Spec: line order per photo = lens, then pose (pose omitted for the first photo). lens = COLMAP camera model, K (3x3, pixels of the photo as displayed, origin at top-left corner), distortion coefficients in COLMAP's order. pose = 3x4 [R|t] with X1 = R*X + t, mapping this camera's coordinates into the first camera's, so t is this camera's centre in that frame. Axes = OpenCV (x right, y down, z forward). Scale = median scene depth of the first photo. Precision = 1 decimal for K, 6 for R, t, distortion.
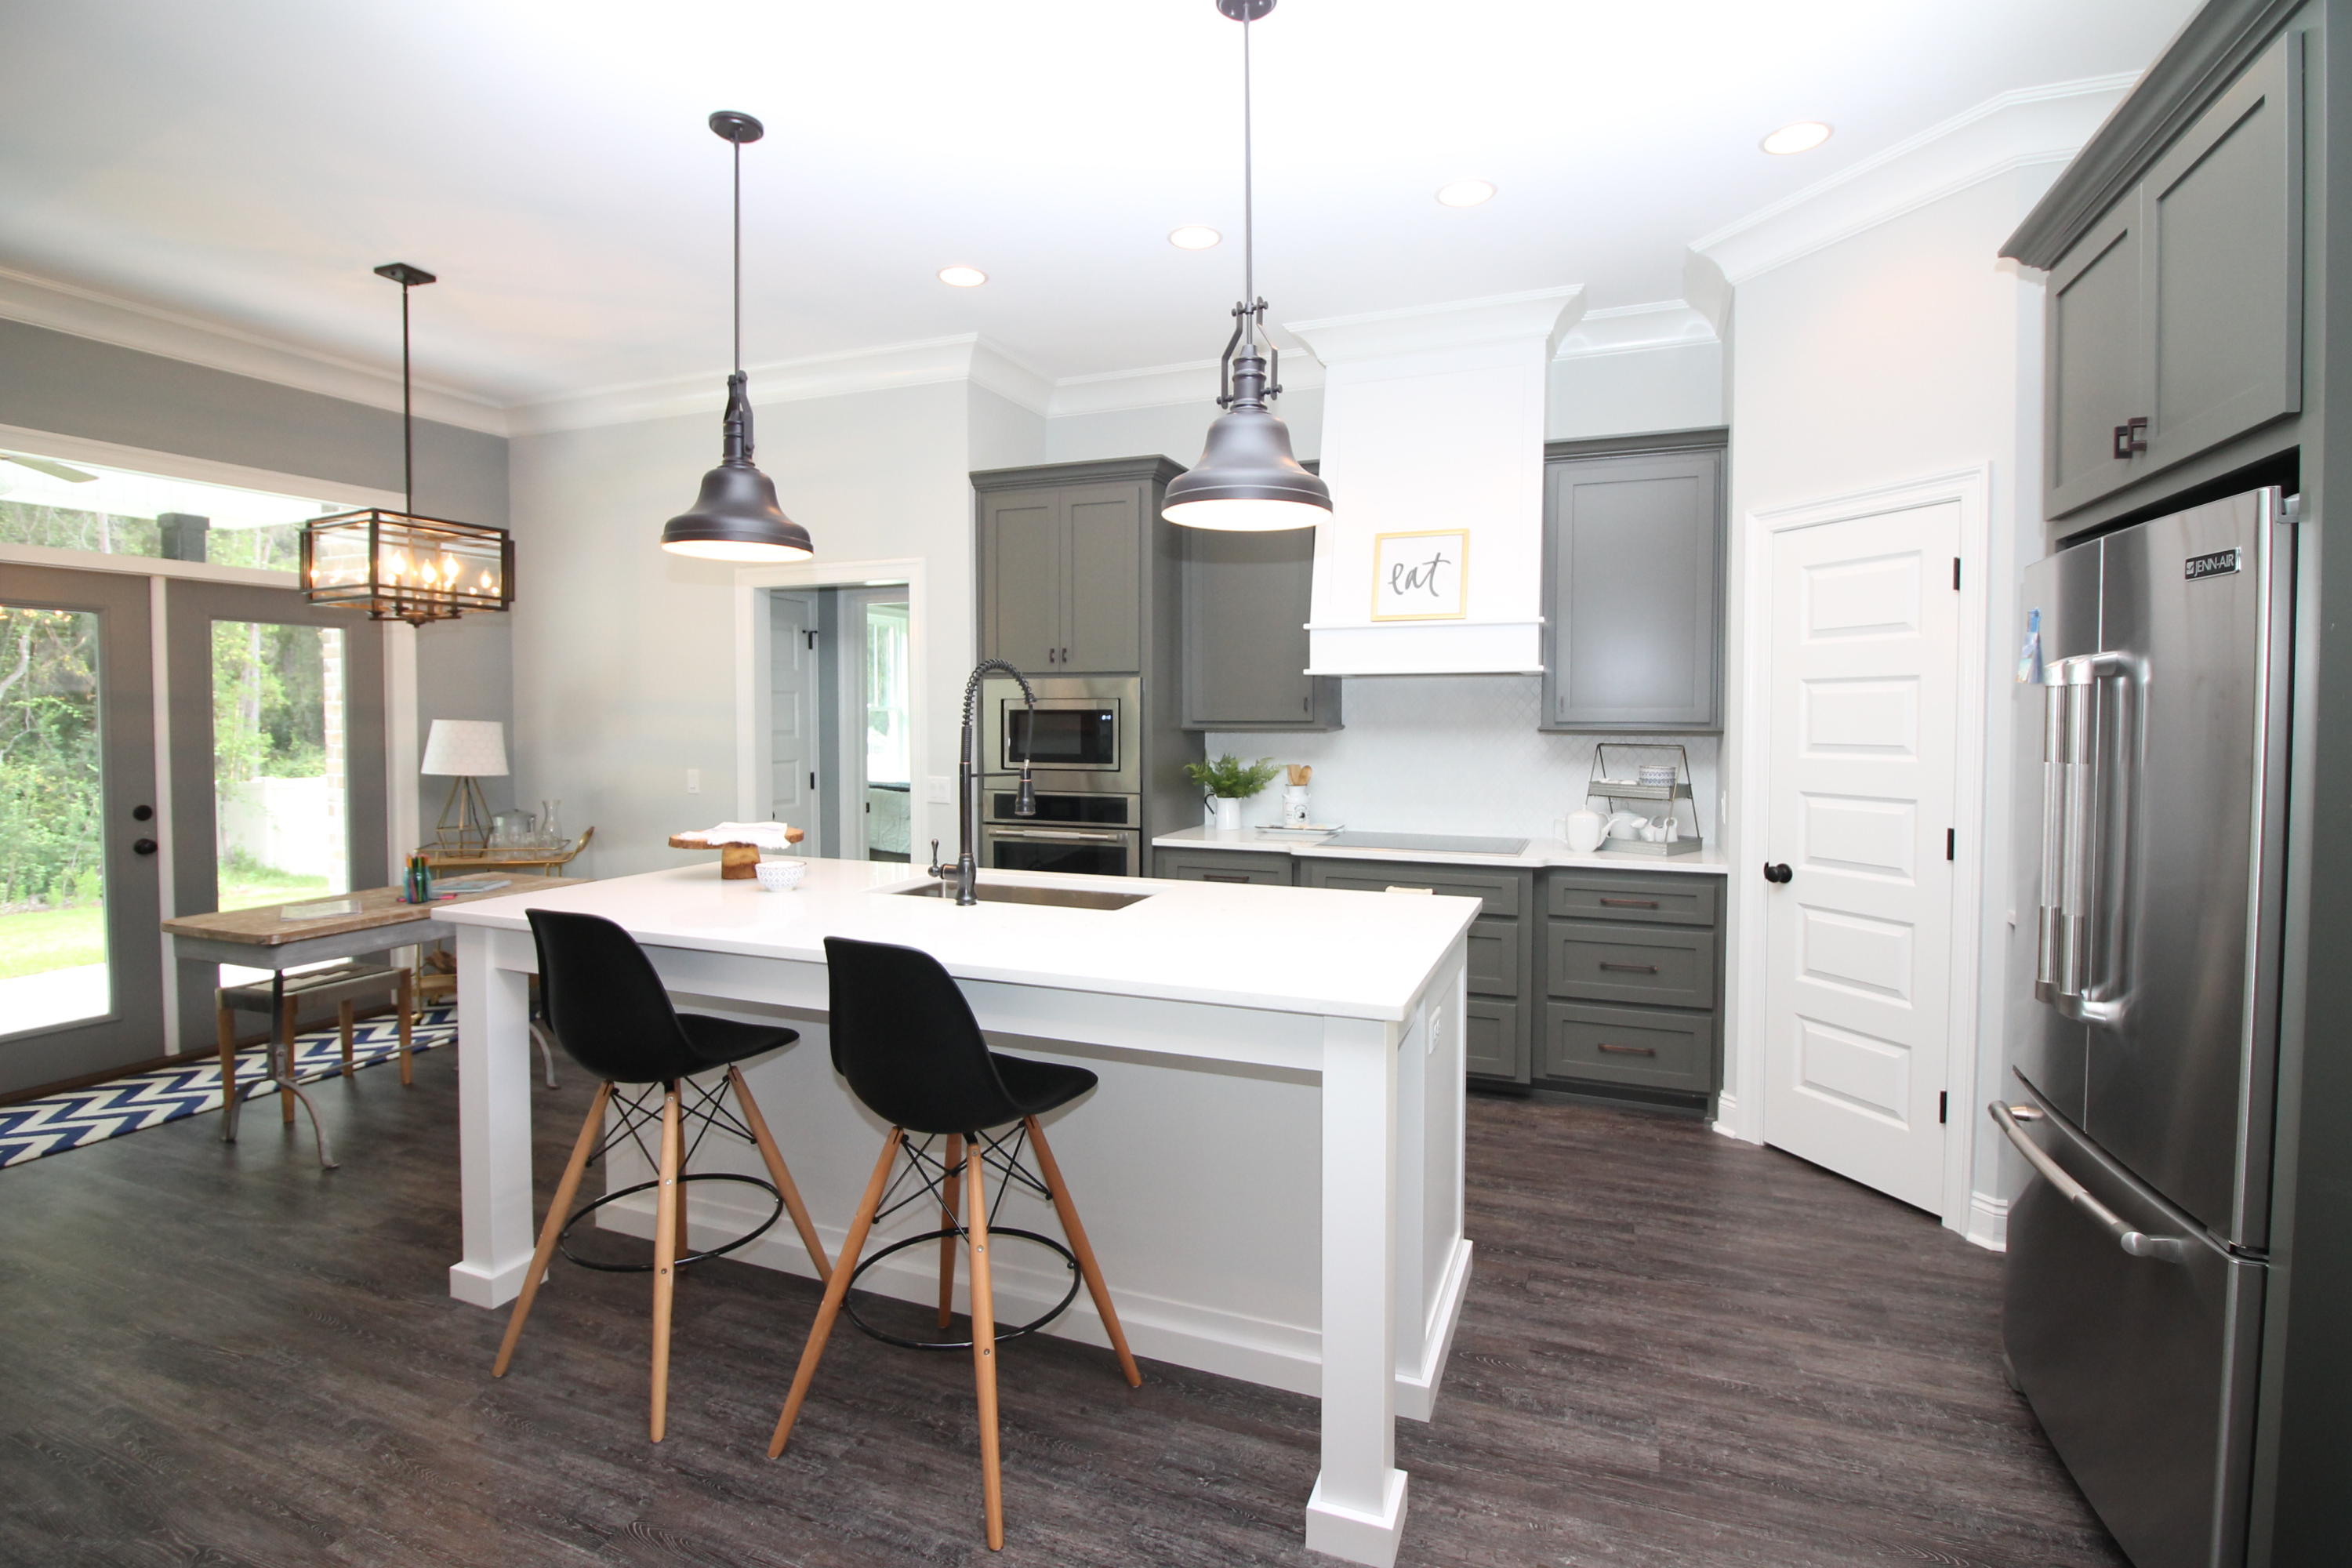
lens RADIAL K [[1122.8, 0, 1174.6], [0, 1122.8, 751.5], [0, 0, 1]] dist [0.000556, 0.000168]
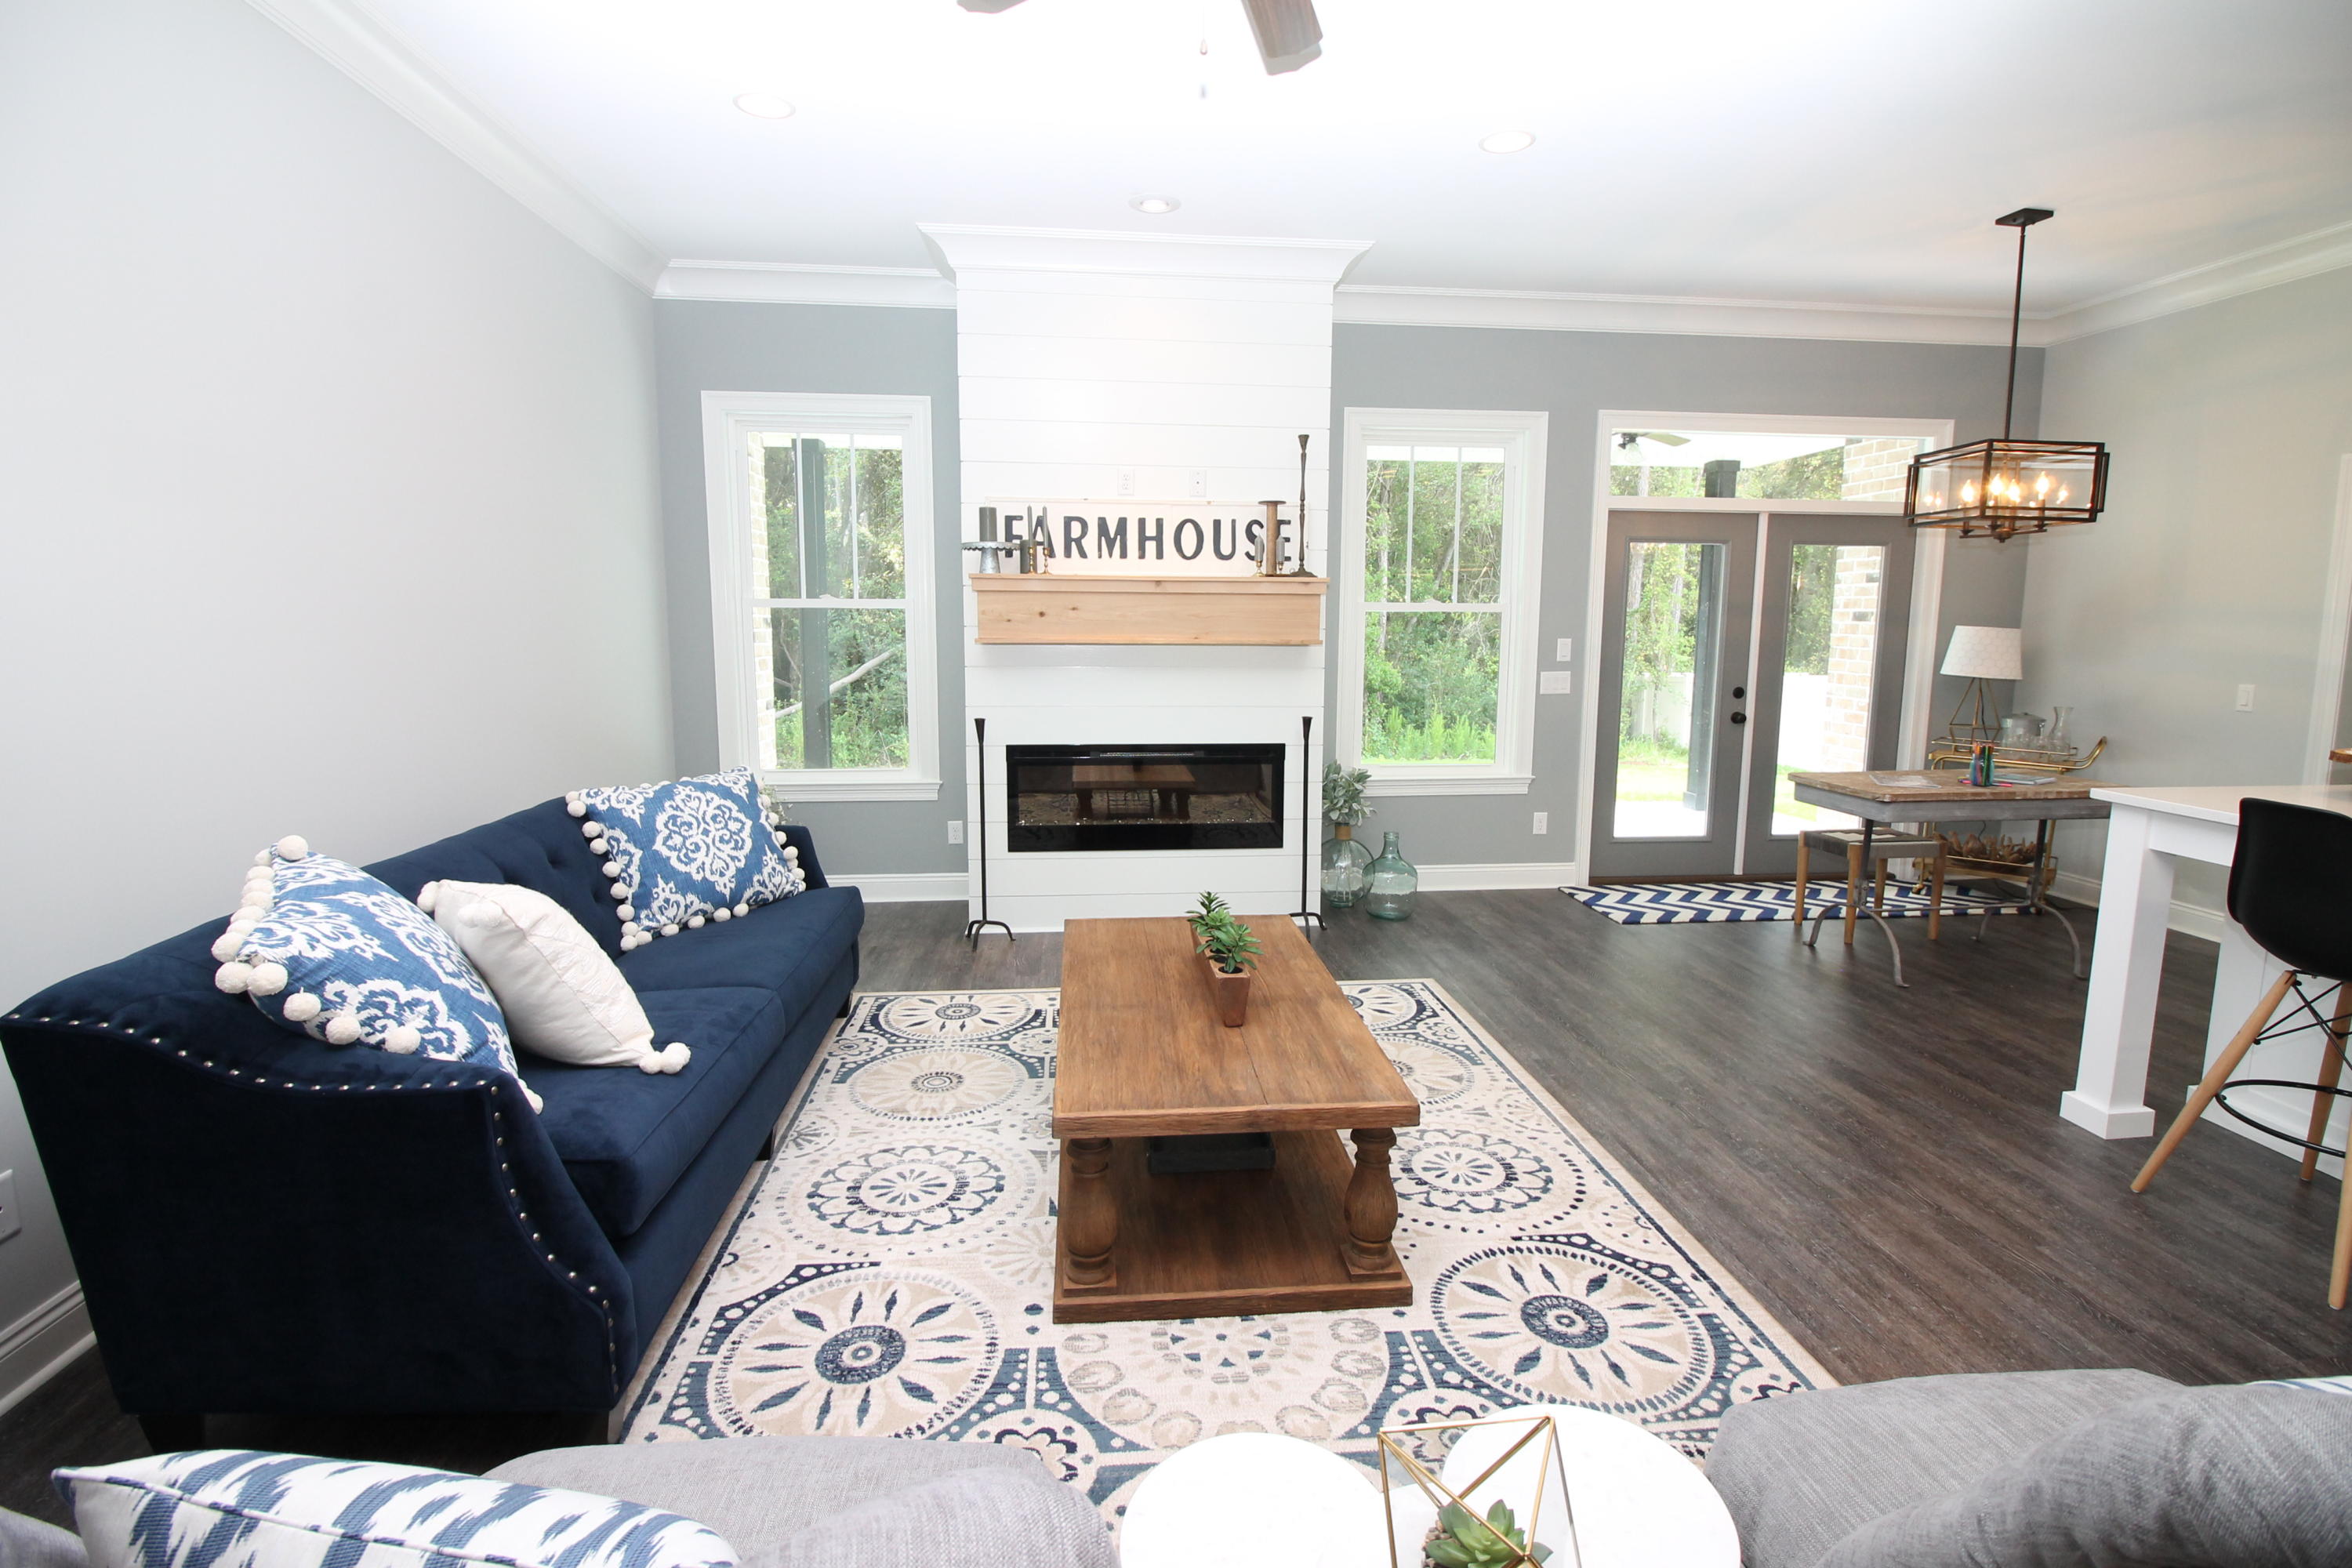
lens RADIAL K [[1086.3, 0, 1174.4], [0, 1086.3, 768.5], [0, 0, 1]] dist [-0.001758, -0.024366]
pose [[0.460648, 0.125063, -0.878728, -0.078726], [-0.033650, 0.991772, 0.123512, 0.007285], [0.886945, -0.027326, 0.461067, -0.198909]]
